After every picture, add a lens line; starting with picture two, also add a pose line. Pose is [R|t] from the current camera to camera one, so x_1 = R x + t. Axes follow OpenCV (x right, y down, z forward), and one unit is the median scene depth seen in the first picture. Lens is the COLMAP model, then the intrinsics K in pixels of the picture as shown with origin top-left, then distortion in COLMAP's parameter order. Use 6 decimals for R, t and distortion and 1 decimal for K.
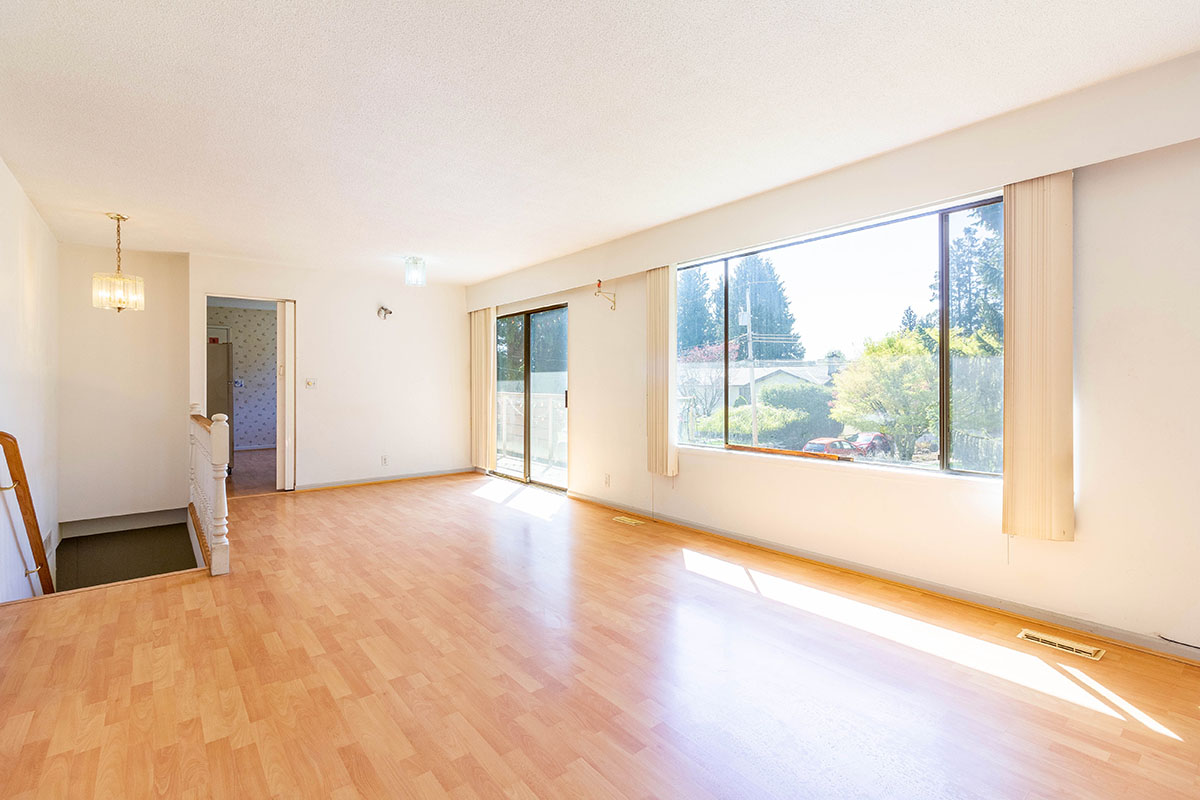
lens RADIAL K [[566.7, 0, 597.0], [0, 566.7, 395.1], [0, 0, 1]] dist [0.013834, -0.001340]
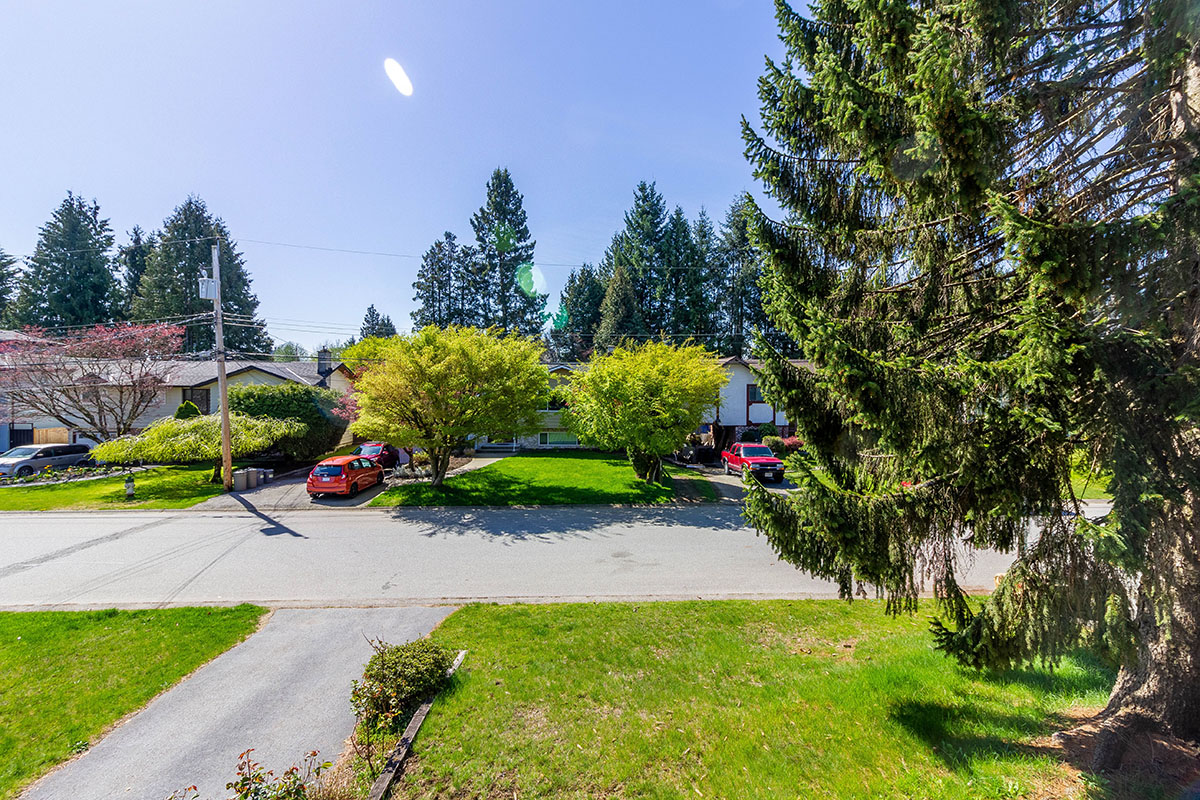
lens RADIAL K [[566.7, 0, 599.2], [0, 566.7, 388.5], [0, 0, 1]] dist [0.013834, -0.001340]
pose [[0.605119, -0.002337, 0.796132, 0.001153], [0.007421, 0.999969, -0.002704, -0.008616], [-0.796101, 0.007544, 0.605117, 0.170048]]
